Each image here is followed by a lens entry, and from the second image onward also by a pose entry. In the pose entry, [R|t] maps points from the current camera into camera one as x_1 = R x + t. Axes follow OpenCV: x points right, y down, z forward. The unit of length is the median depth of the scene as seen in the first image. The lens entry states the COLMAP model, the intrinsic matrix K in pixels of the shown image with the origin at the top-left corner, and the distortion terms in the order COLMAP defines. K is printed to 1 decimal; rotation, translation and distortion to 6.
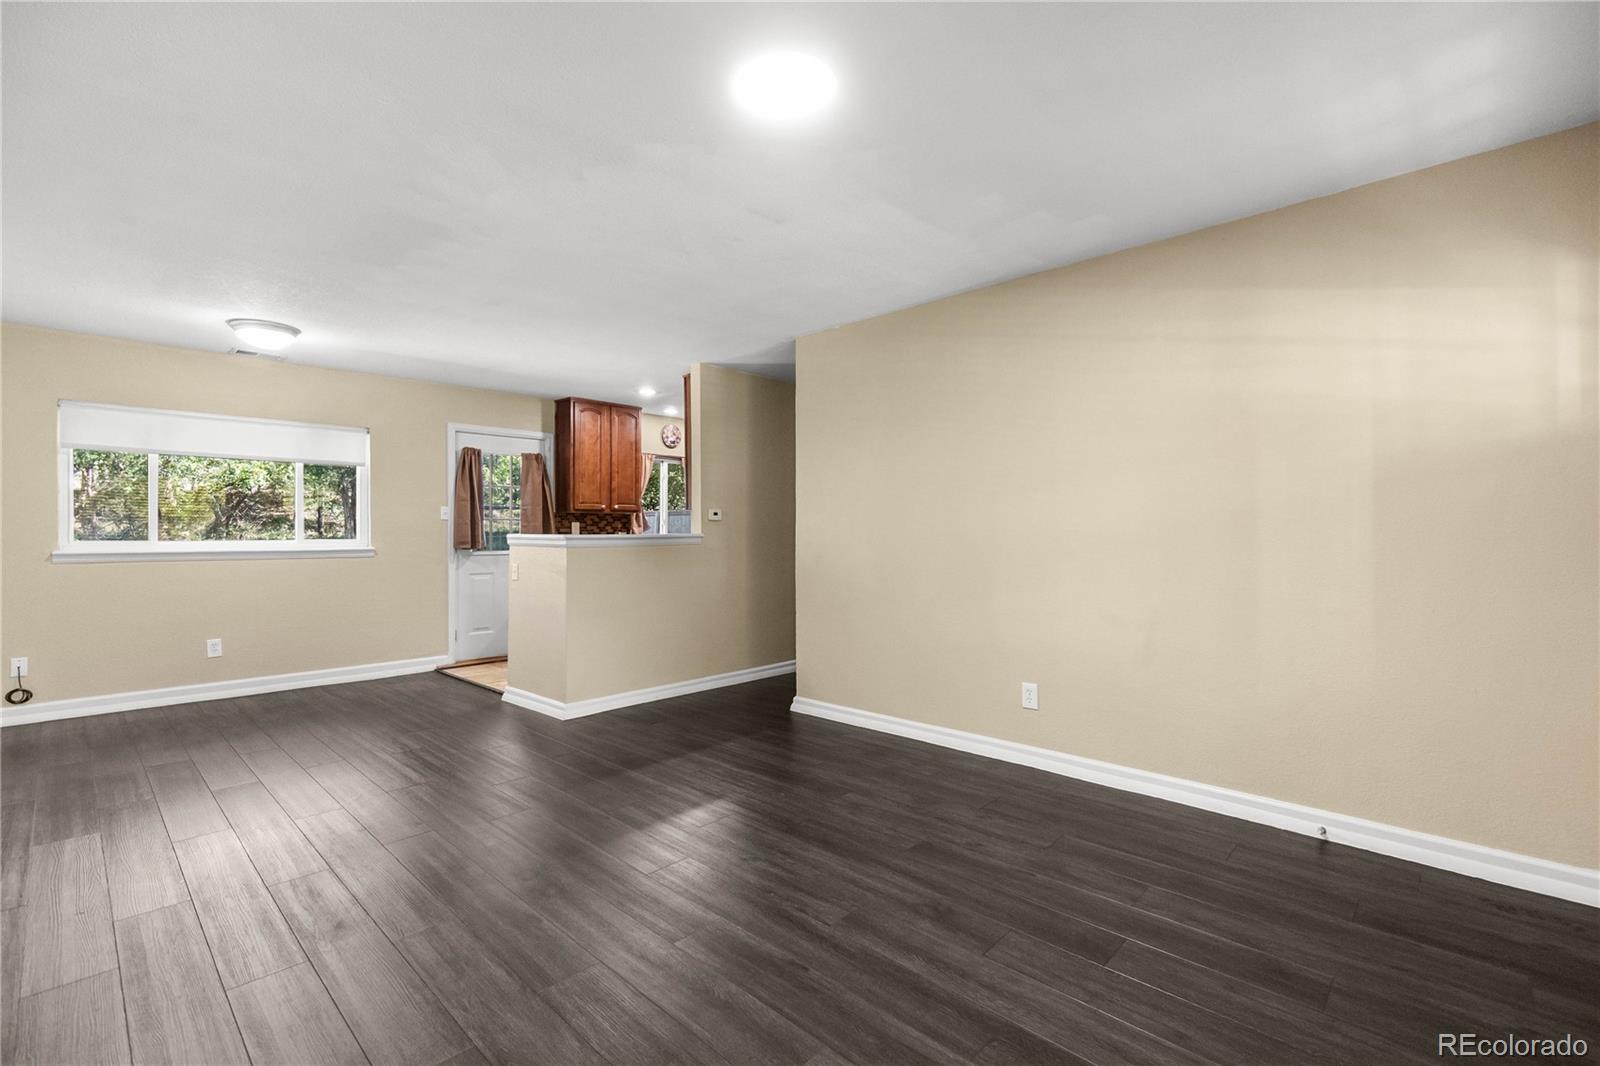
lens RADIAL K [[687.6, 0, 800.0], [0, 687.6, 533.0], [0, 0, 1]] dist [-0.003706, 0.000277]
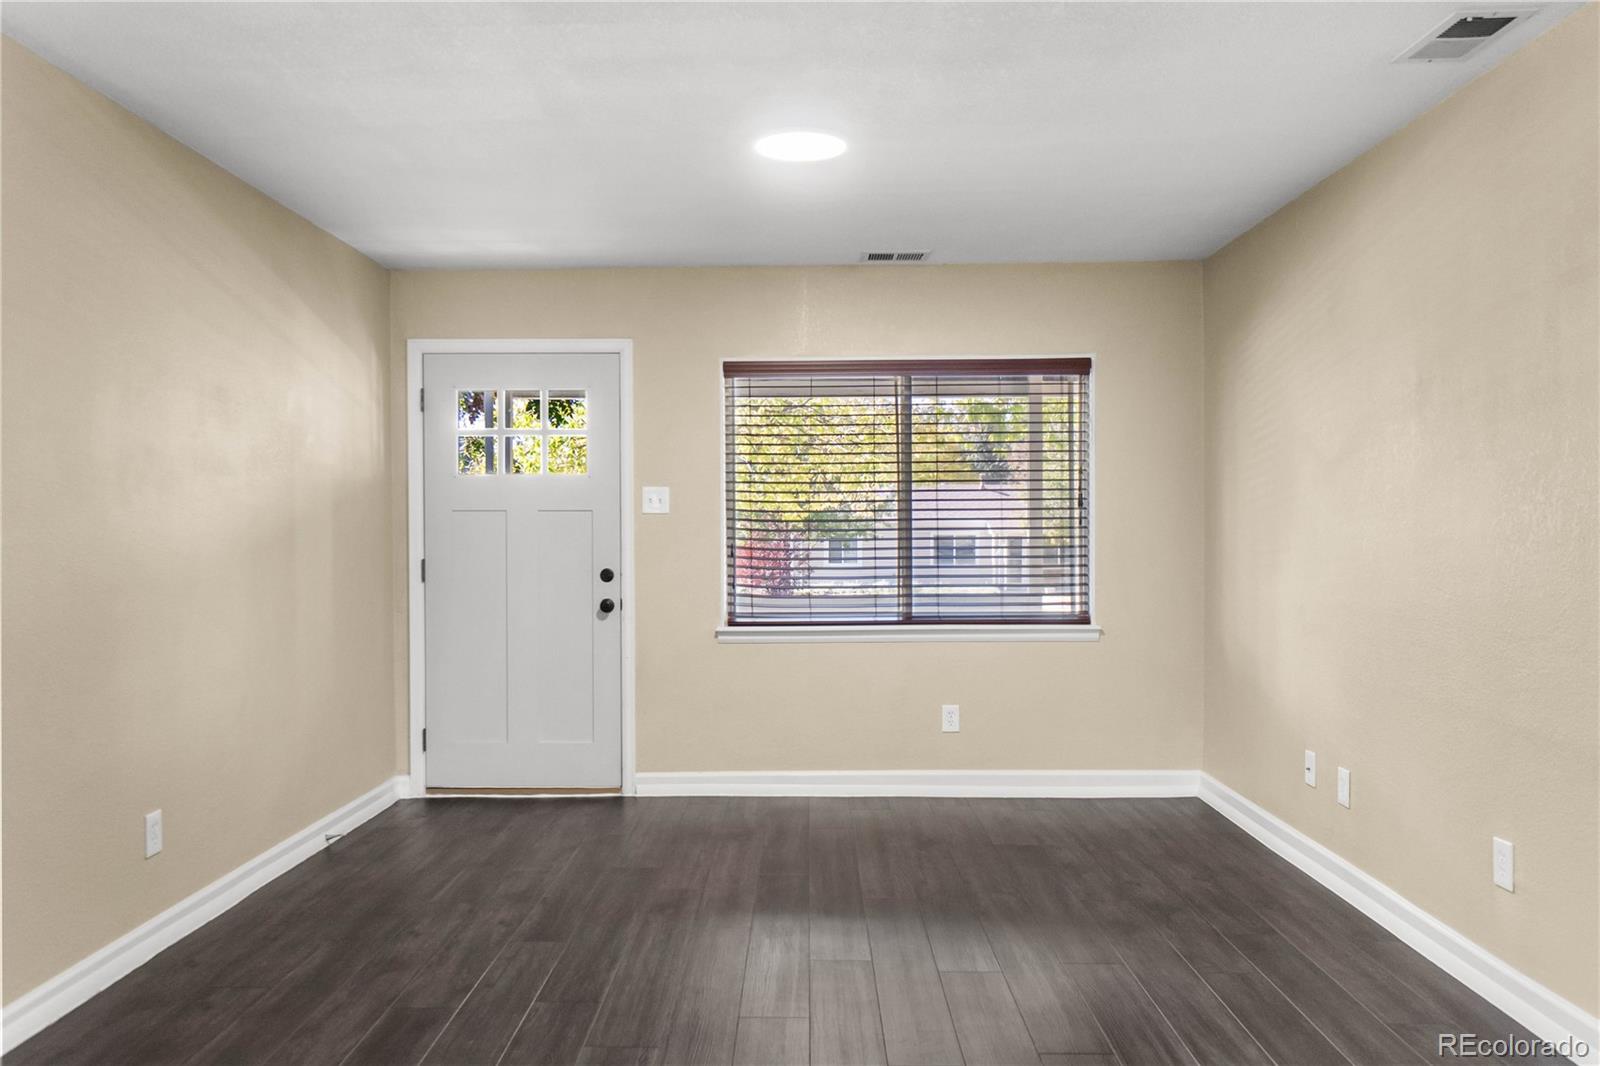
lens RADIAL K [[1185.1, 0, 770.4], [0, 1185.1, 534.3], [0, 0, 1]] dist [-0.007336, -0.005540]
pose [[-0.662830, 0.001324, 0.748769, -0.444724], [0.006130, 0.999975, 0.003658, -0.012517], [-0.748745, 0.007015, -0.662821, 0.723026]]
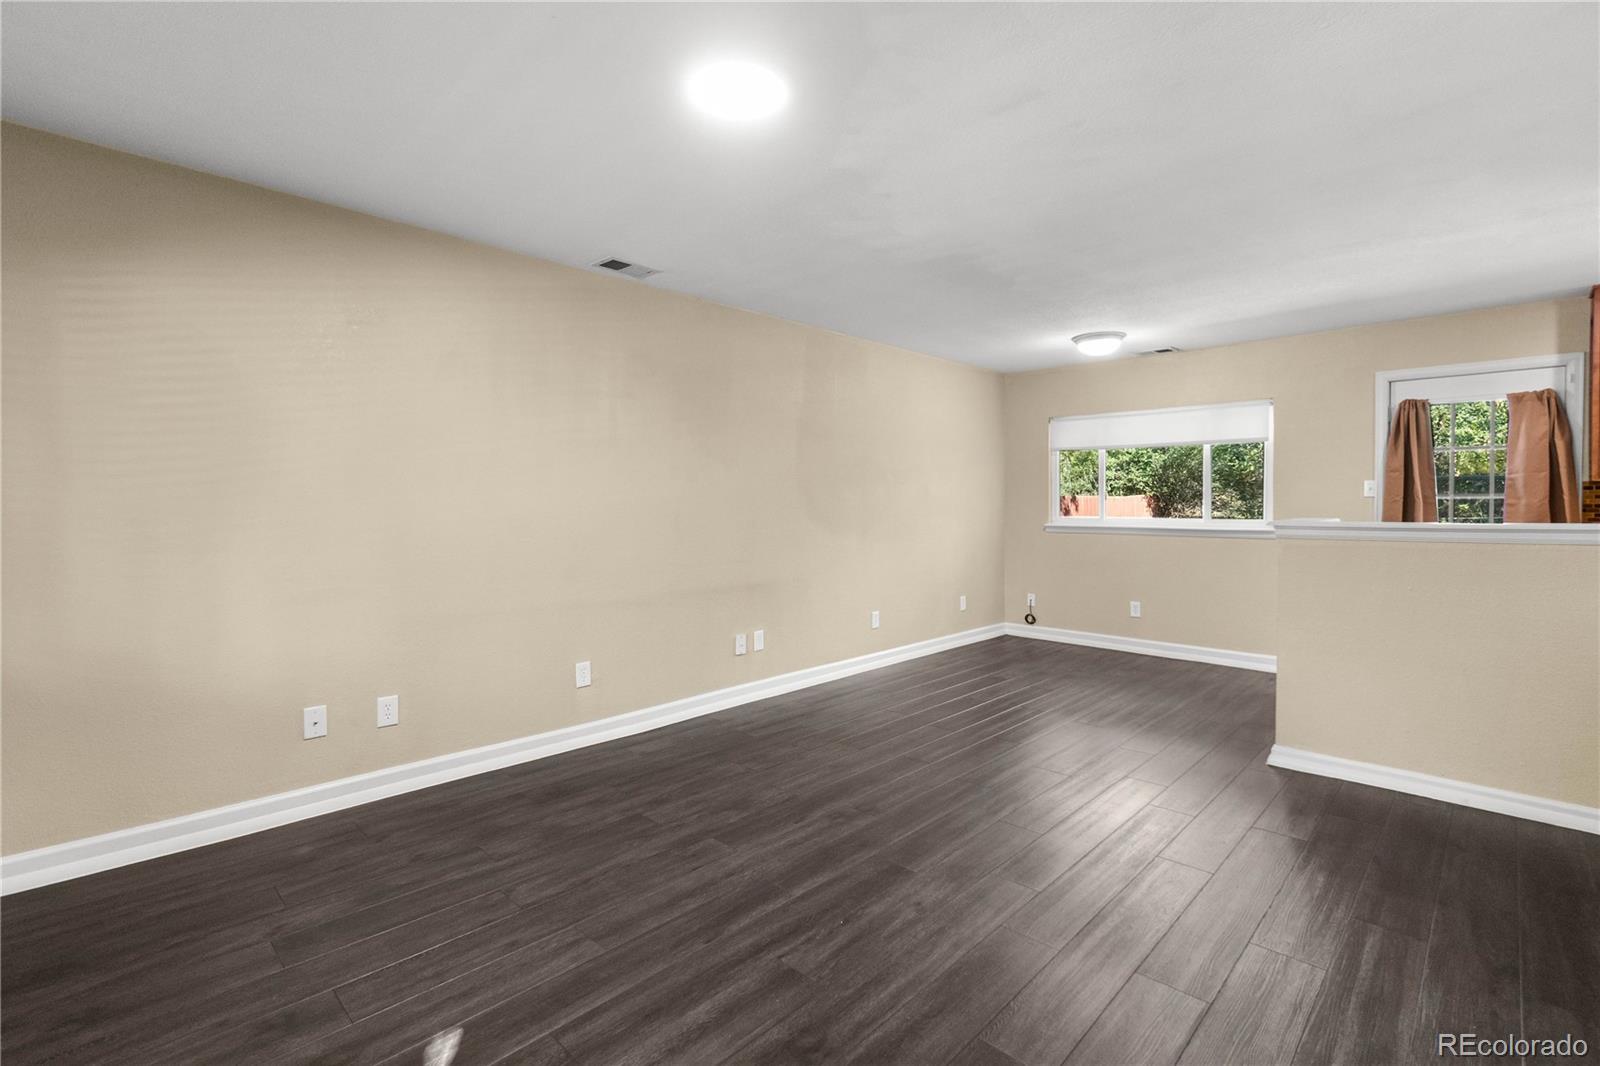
lens RADIAL K [[736.4, 0, 794.5], [0, 736.4, 515.8], [0, 0, 1]] dist [0.007832, 0.000084]
pose [[-0.010500, 0.017029, -0.999800, 0.340792], [0.001331, 0.999854, 0.017016, -0.012941], [0.999944, -0.001152, -0.010521, 0.343742]]
